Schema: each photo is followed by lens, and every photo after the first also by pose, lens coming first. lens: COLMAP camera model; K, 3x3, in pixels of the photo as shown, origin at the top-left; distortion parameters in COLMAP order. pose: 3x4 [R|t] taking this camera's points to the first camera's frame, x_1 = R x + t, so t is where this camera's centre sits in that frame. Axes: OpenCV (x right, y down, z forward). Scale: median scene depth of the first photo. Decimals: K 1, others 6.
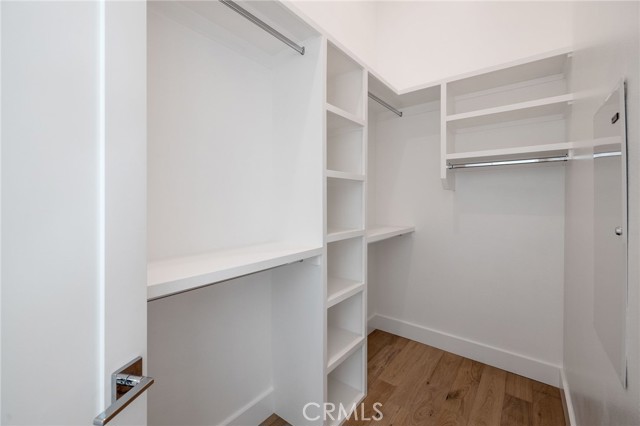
lens RADIAL K [[268.9, 0, 319.6], [0, 268.9, 209.0], [0, 0, 1]] dist [-0.003487, -0.000175]
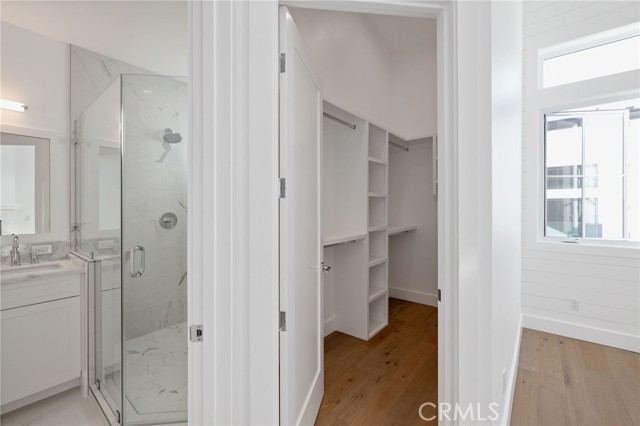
lens RADIAL K [[268.9, 0, 319.8], [0, 268.9, 210.8], [0, 0, 1]] dist [-0.003487, -0.000175]
pose [[0.999921, 0.004637, -0.011691, -0.238128], [-0.004846, 0.999827, -0.017933, 0.012440], [0.011606, 0.017988, 0.999771, -0.706300]]
